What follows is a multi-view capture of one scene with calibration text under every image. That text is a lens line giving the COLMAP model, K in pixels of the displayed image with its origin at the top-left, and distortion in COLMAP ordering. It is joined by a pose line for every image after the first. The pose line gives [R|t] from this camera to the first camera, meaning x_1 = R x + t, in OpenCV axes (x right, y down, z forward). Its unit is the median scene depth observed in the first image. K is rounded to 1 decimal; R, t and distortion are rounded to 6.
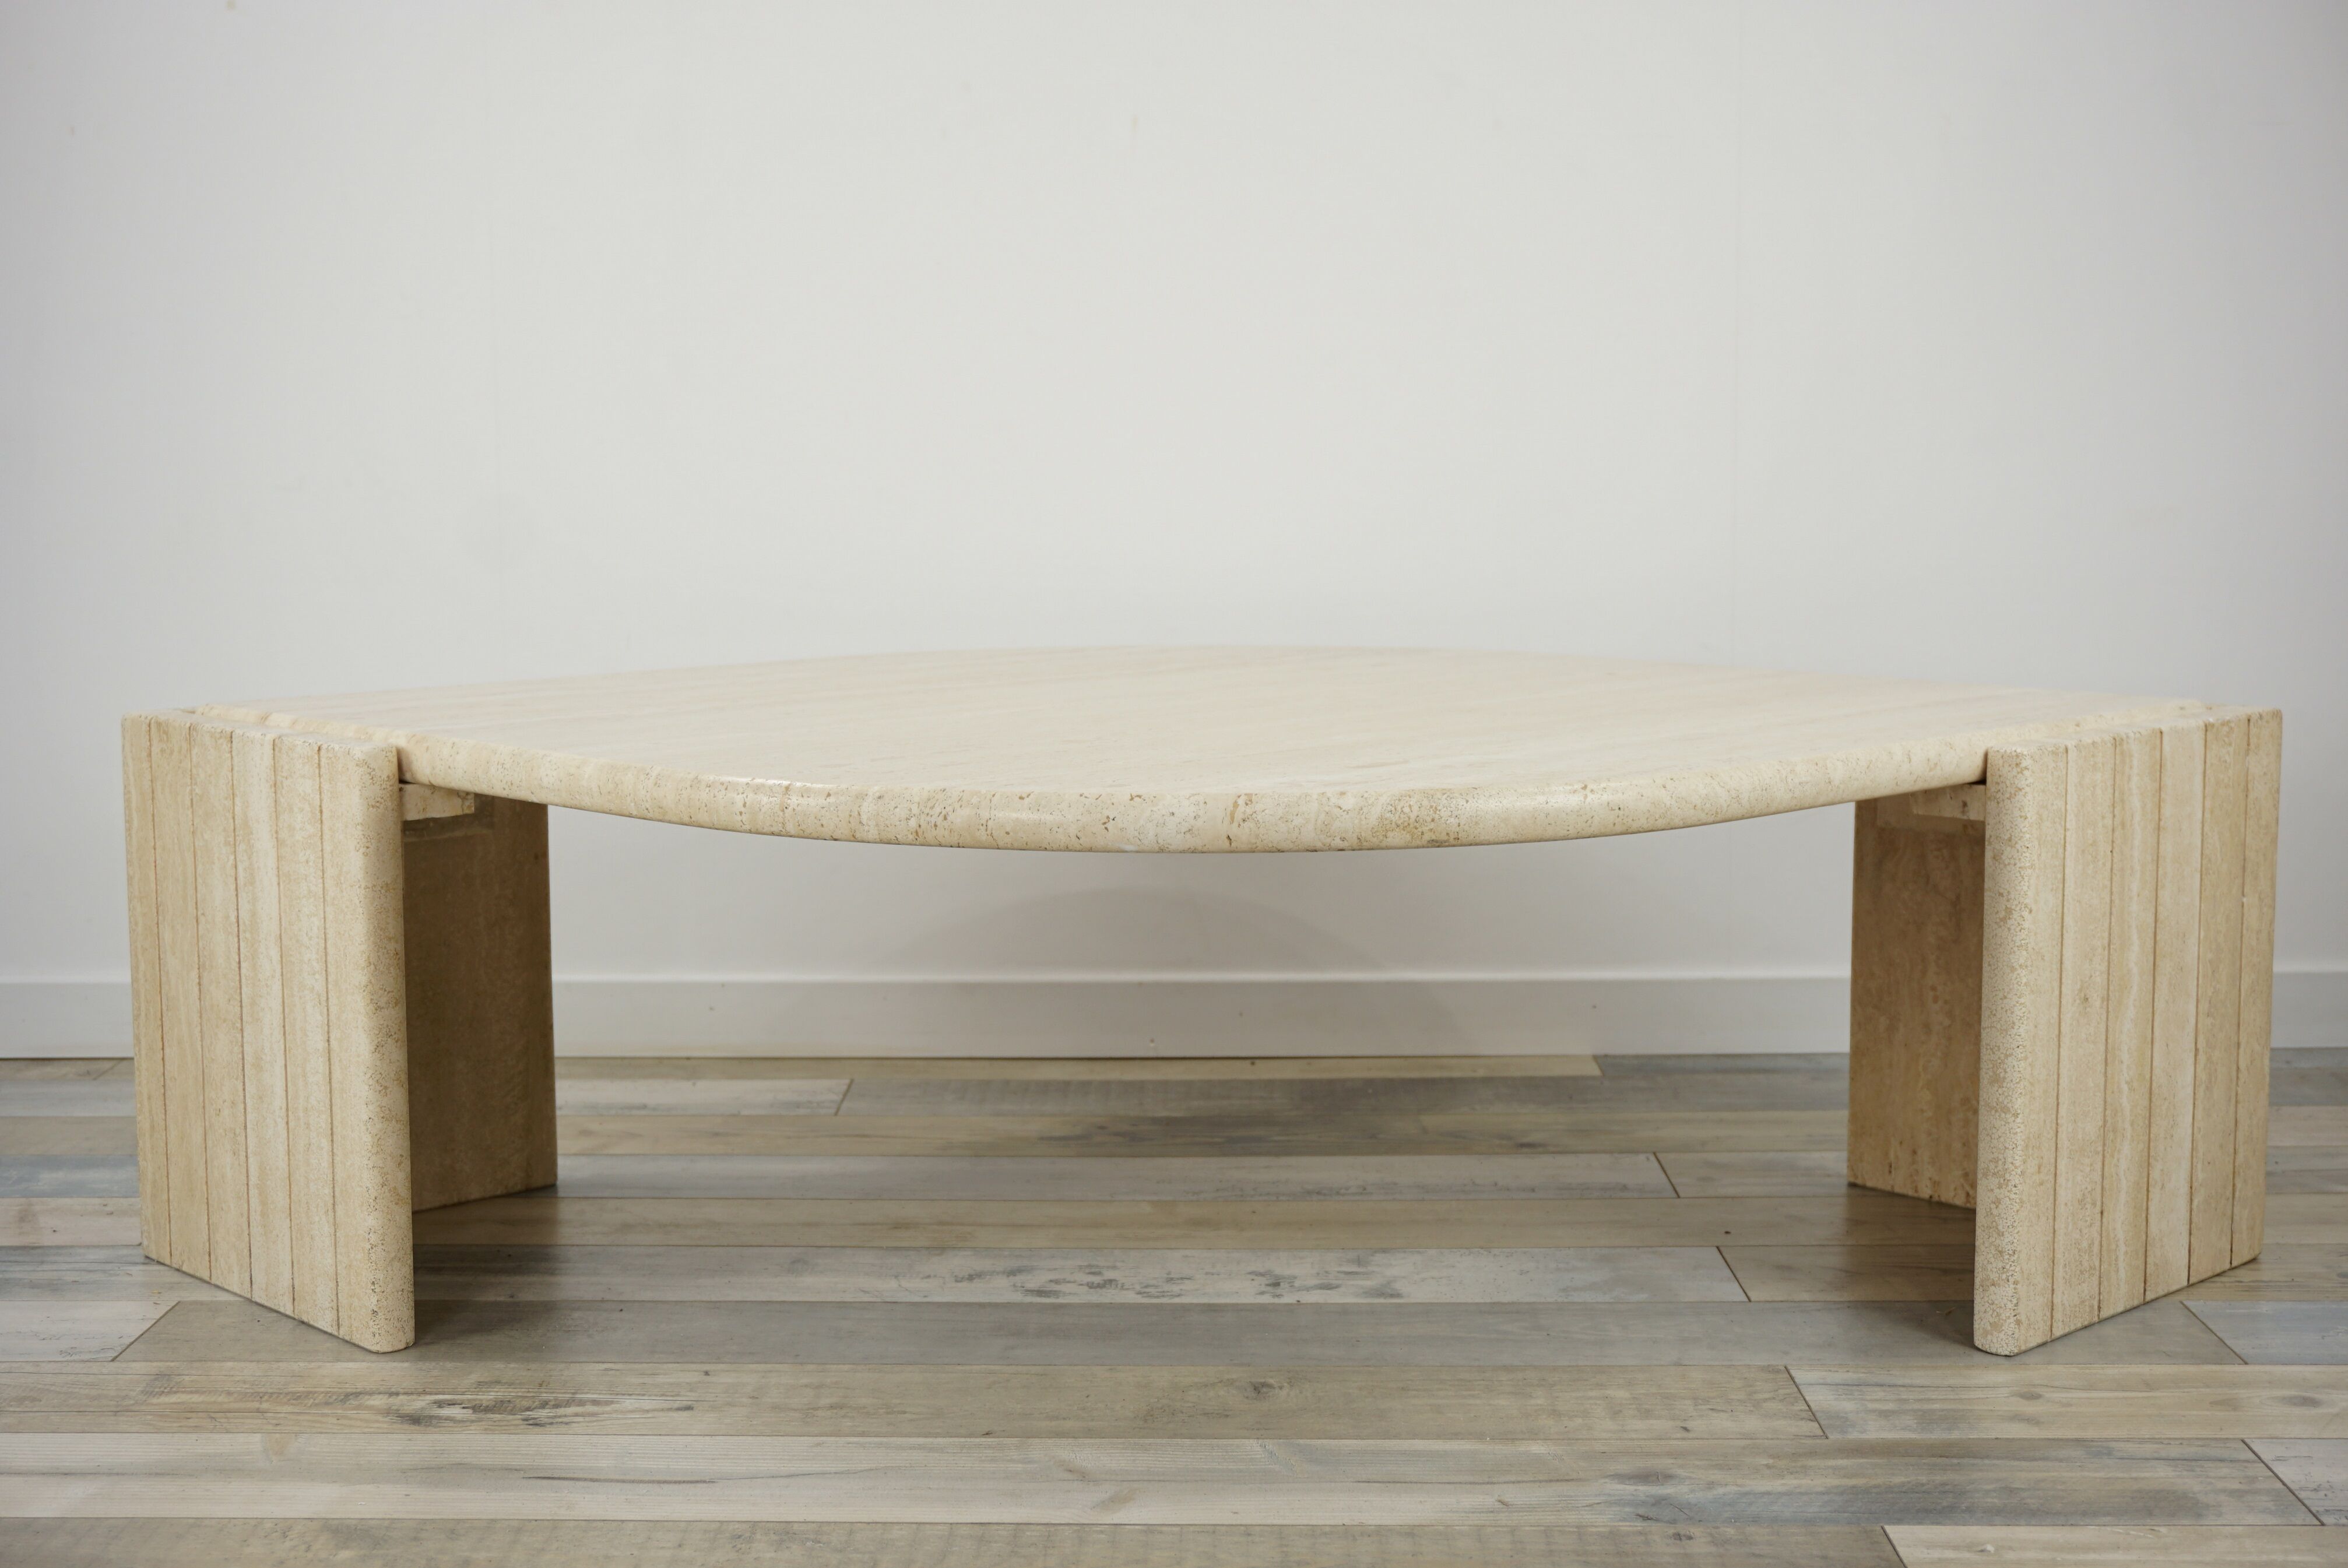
lens RADIAL K [[3197.2, 0, 1170.6], [0, 3197.2, 777.8], [0, 0, 1]] dist [0.021532, 0.023929]
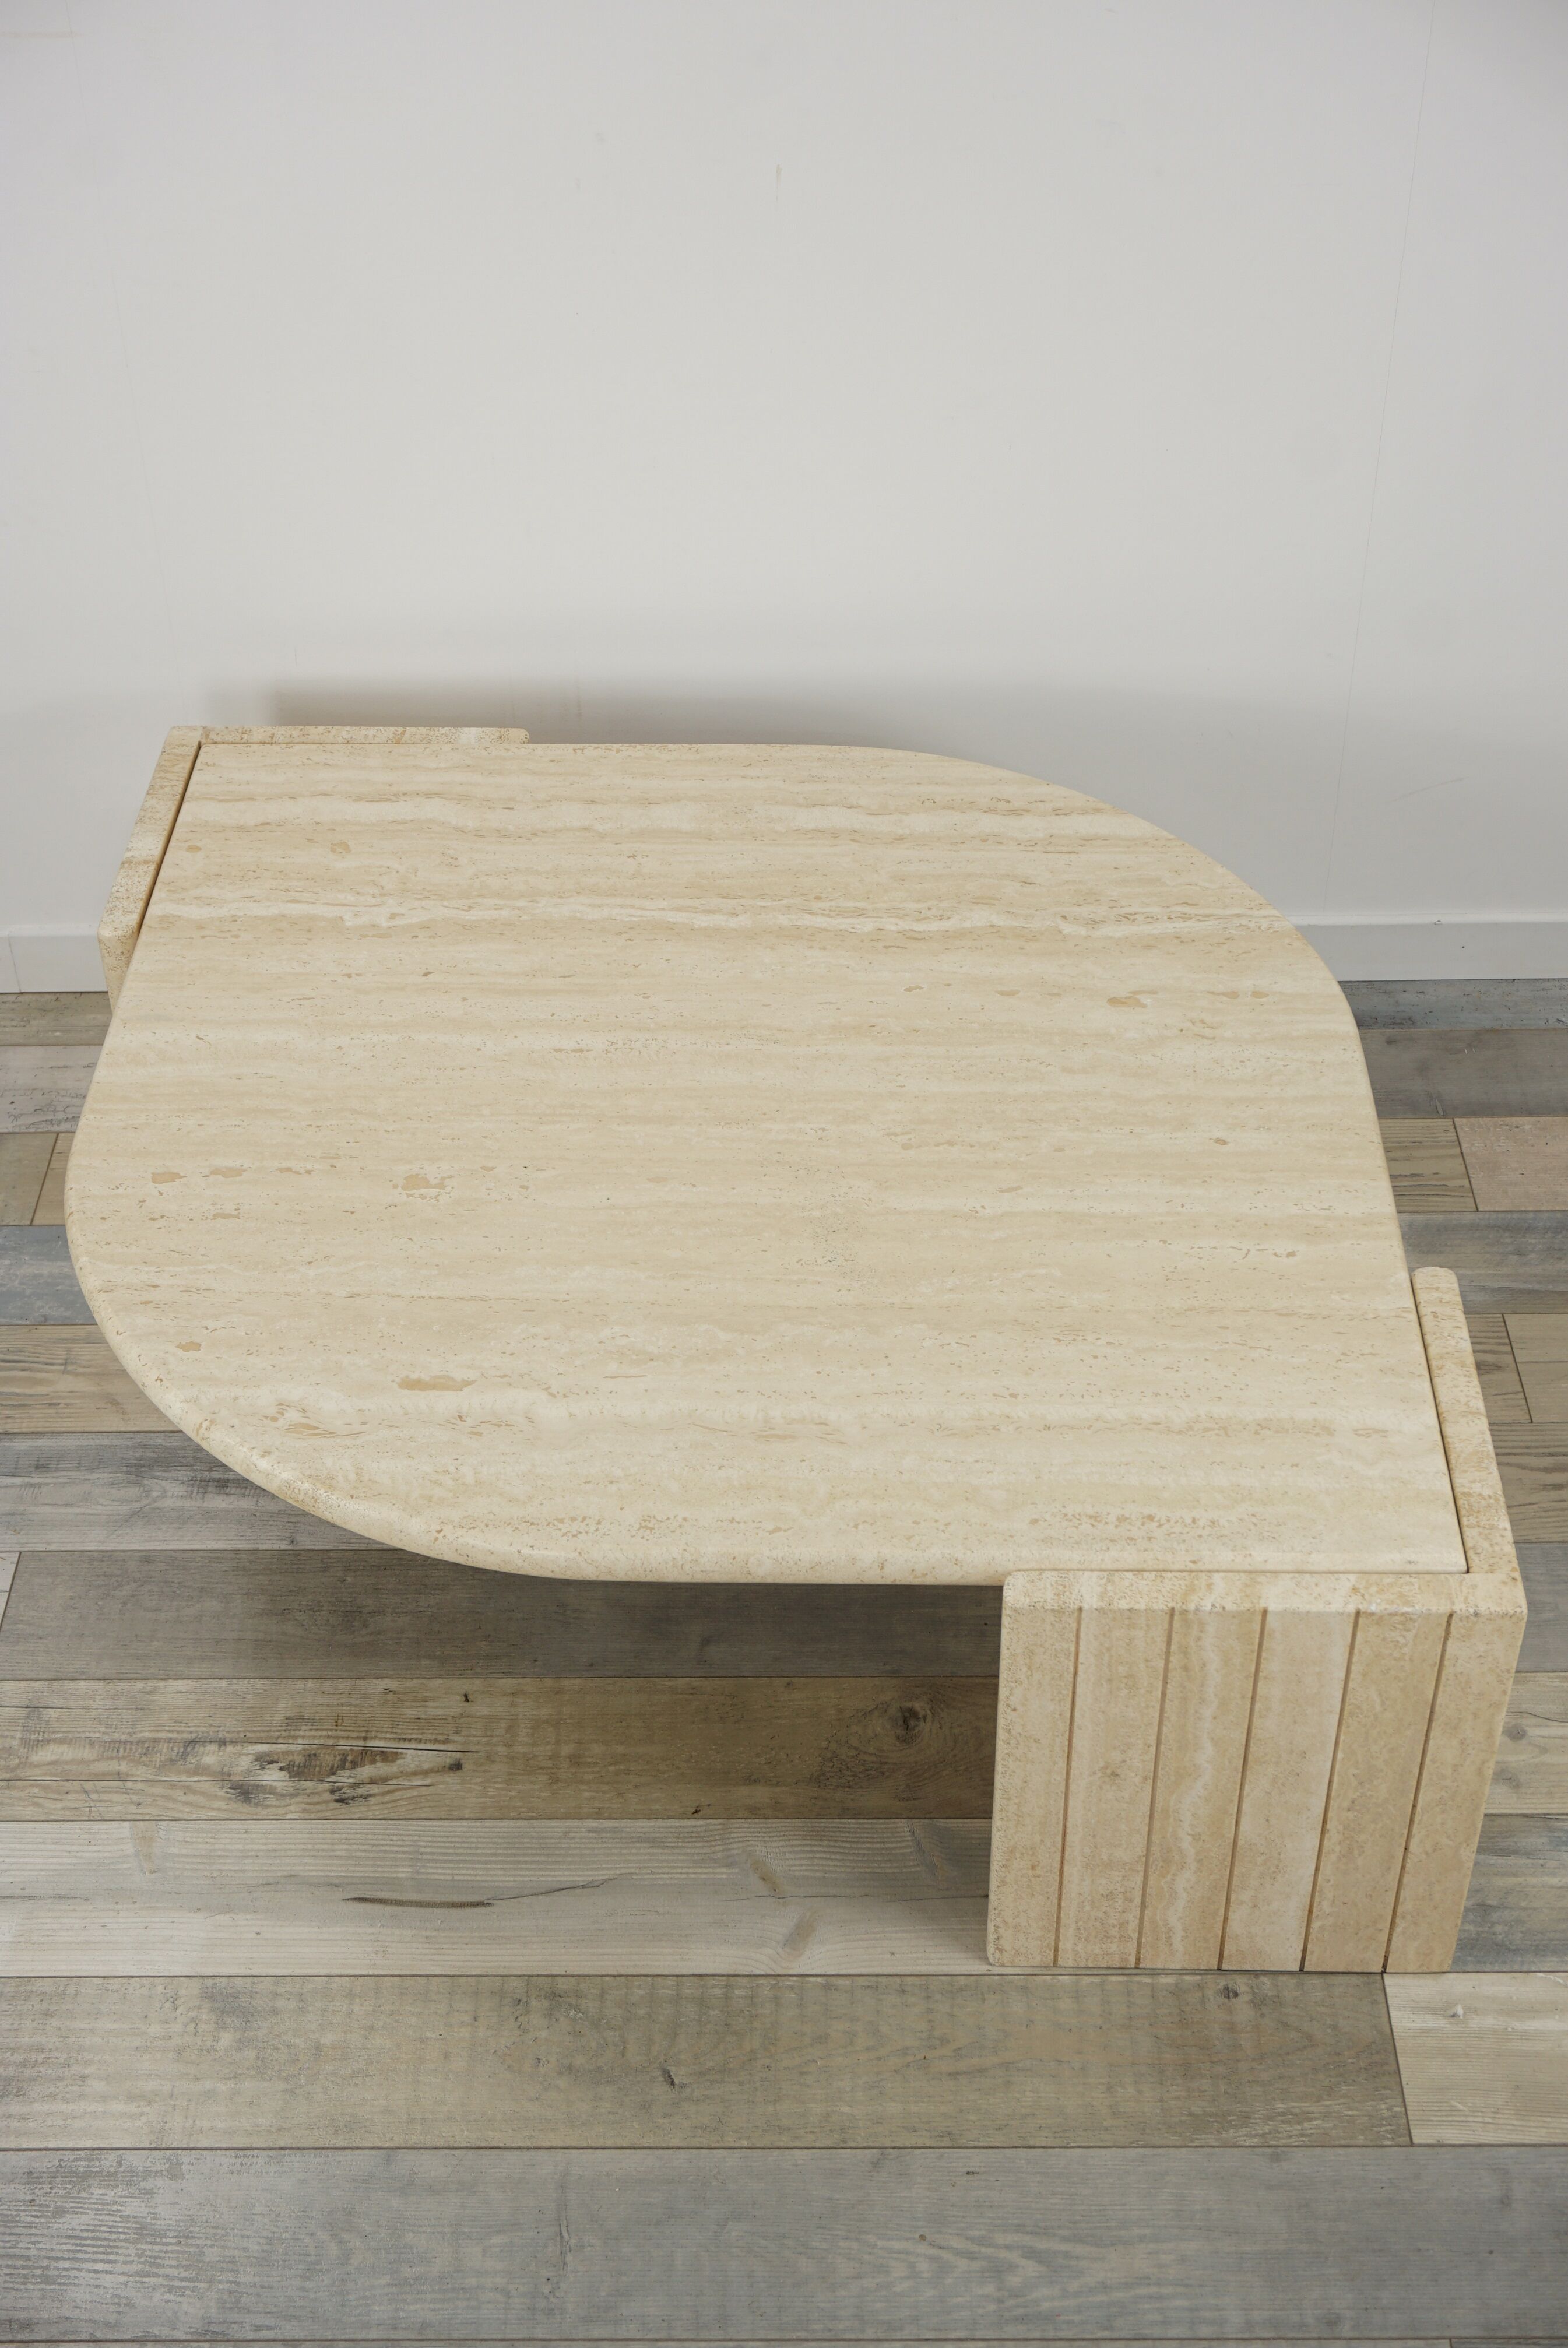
lens RADIAL K [[2993.3, 0, 787.4], [0, 2993.3, 1207.5], [0, 0, 1]] dist [0.014724, -0.000573]
pose [[0.698709, 0.460630, -0.547381, 0.670686], [-0.079402, 0.810337, 0.580559, -0.650253], [0.710986, -0.362179, 0.602765, 0.405912]]
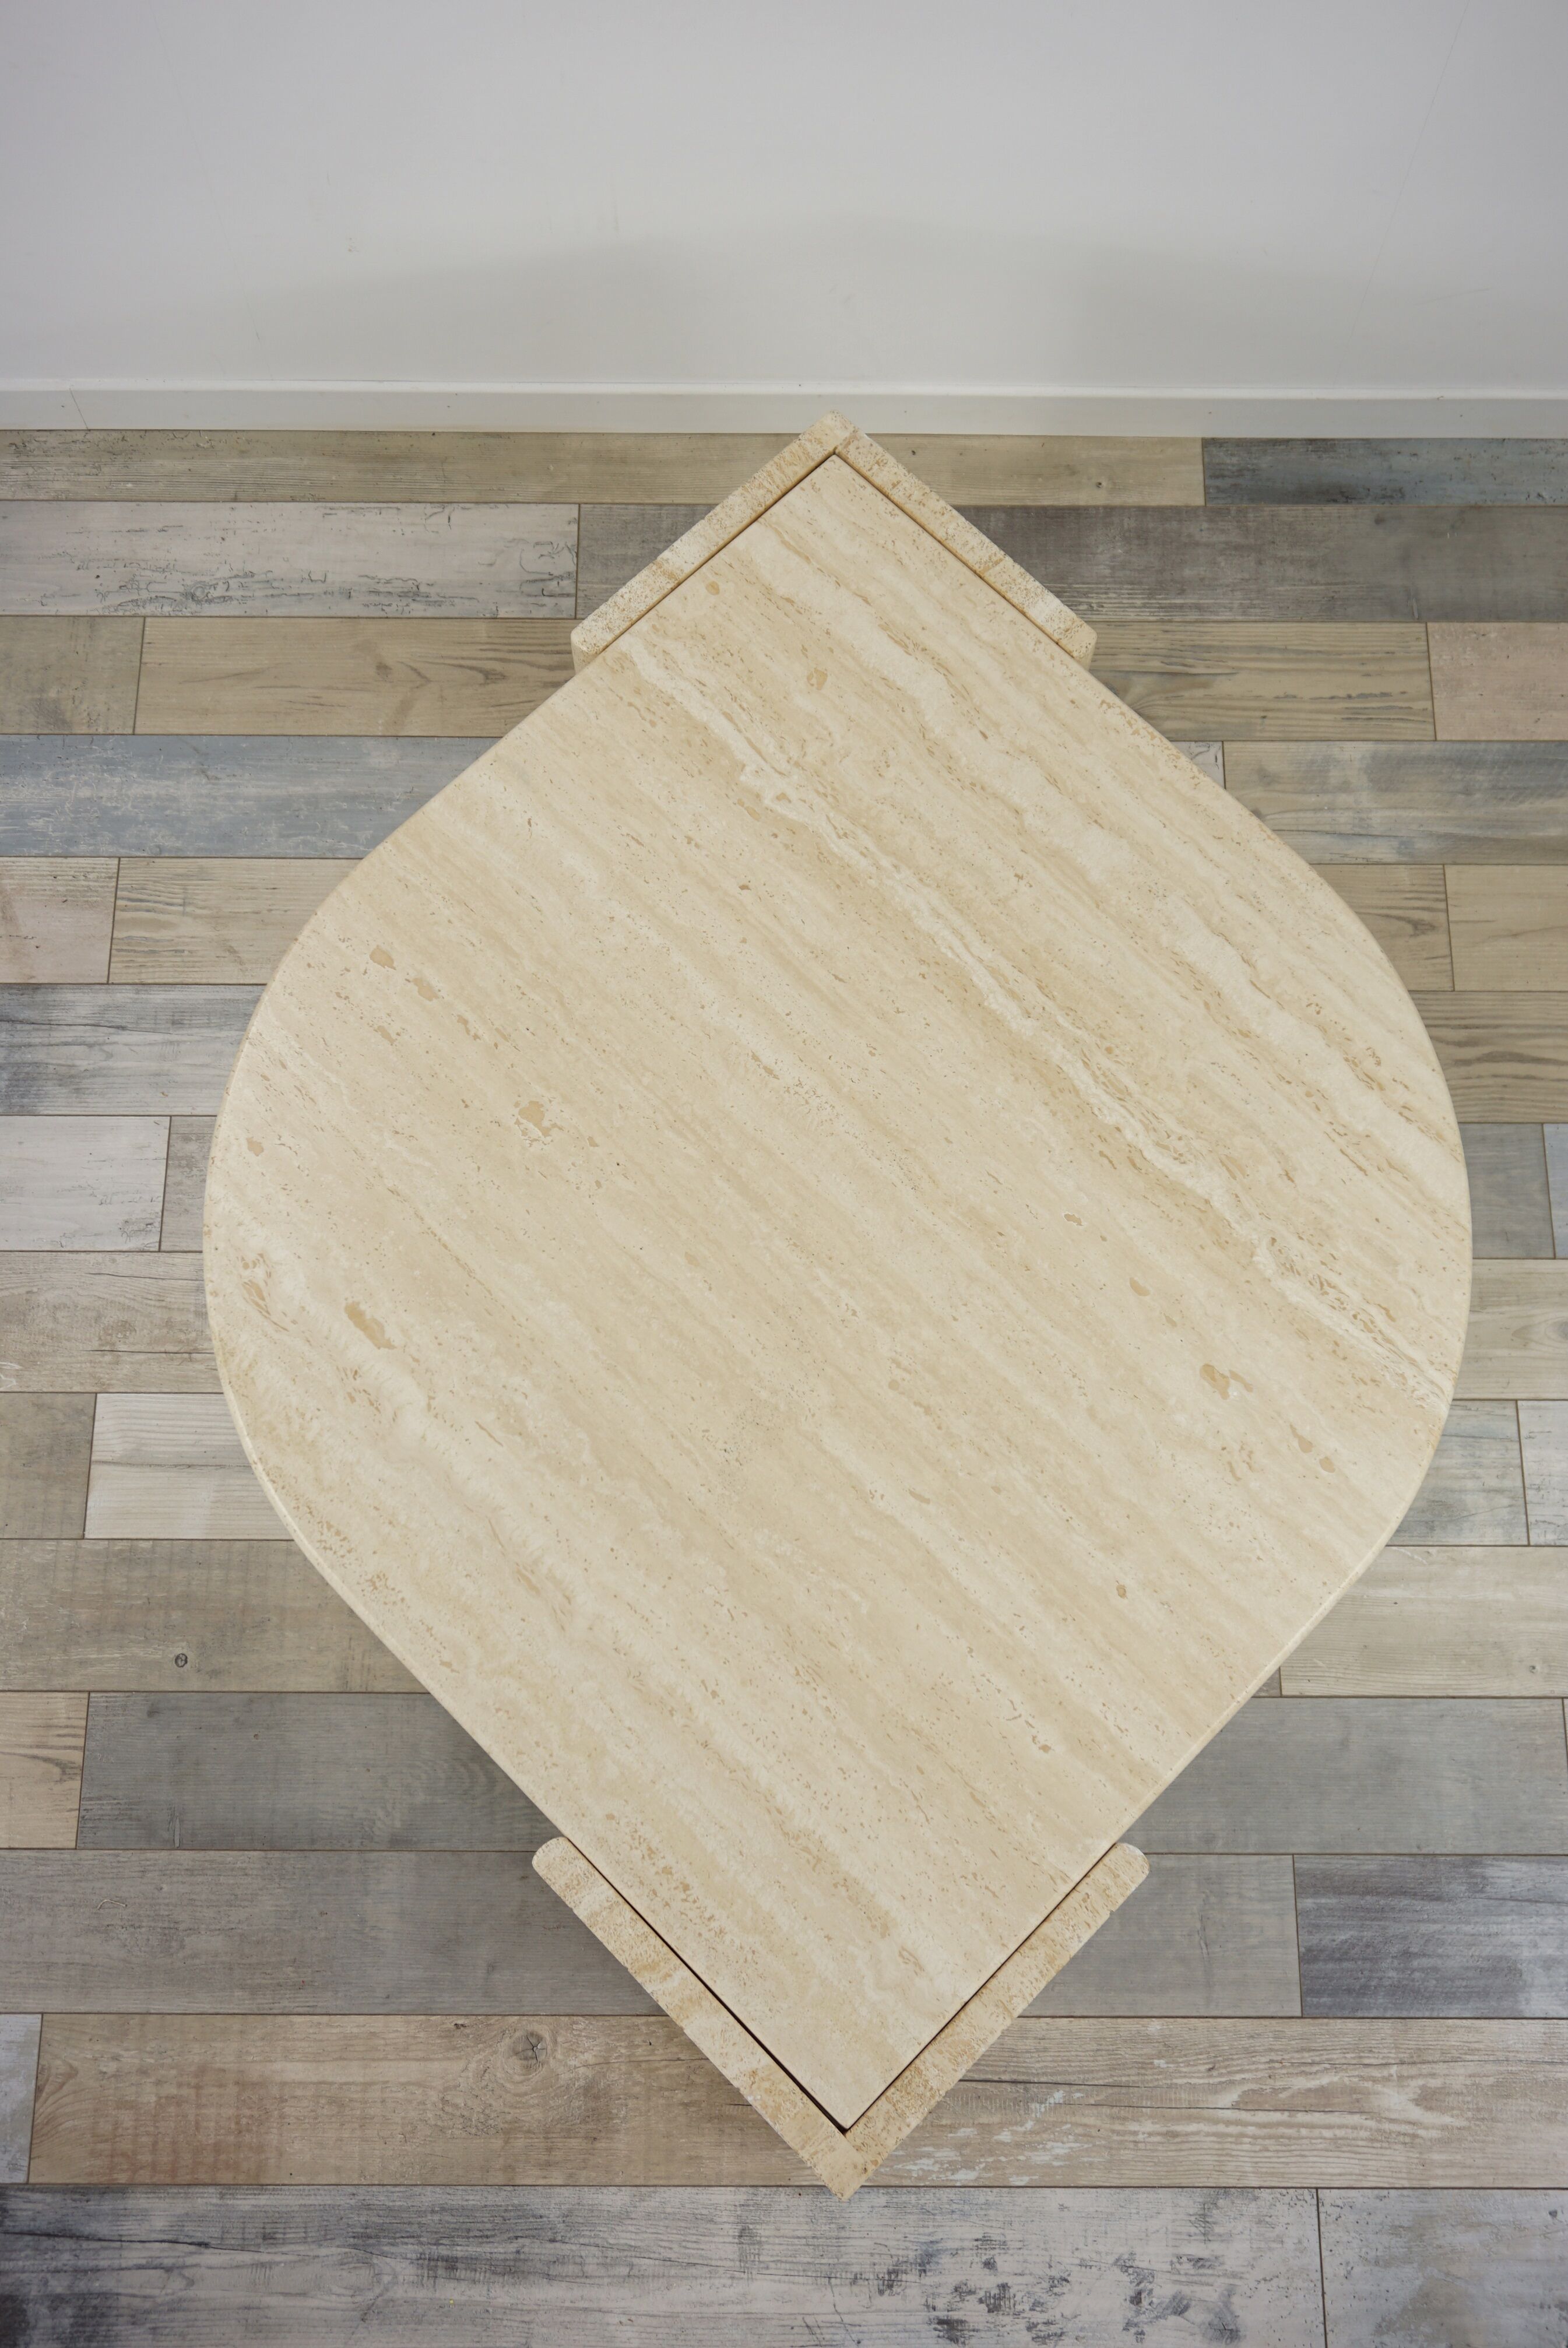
lens RADIAL K [[2475.0, 0, 784.0], [0, 2475.0, 1174.0], [0, 0, 1]] dist [0.009145, 0.004744]
pose [[0.010763, 0.953241, -0.302018, 0.295822], [-0.133012, 0.300716, 0.944393, -0.954080], [0.991056, 0.030008, 0.130029, 0.944103]]
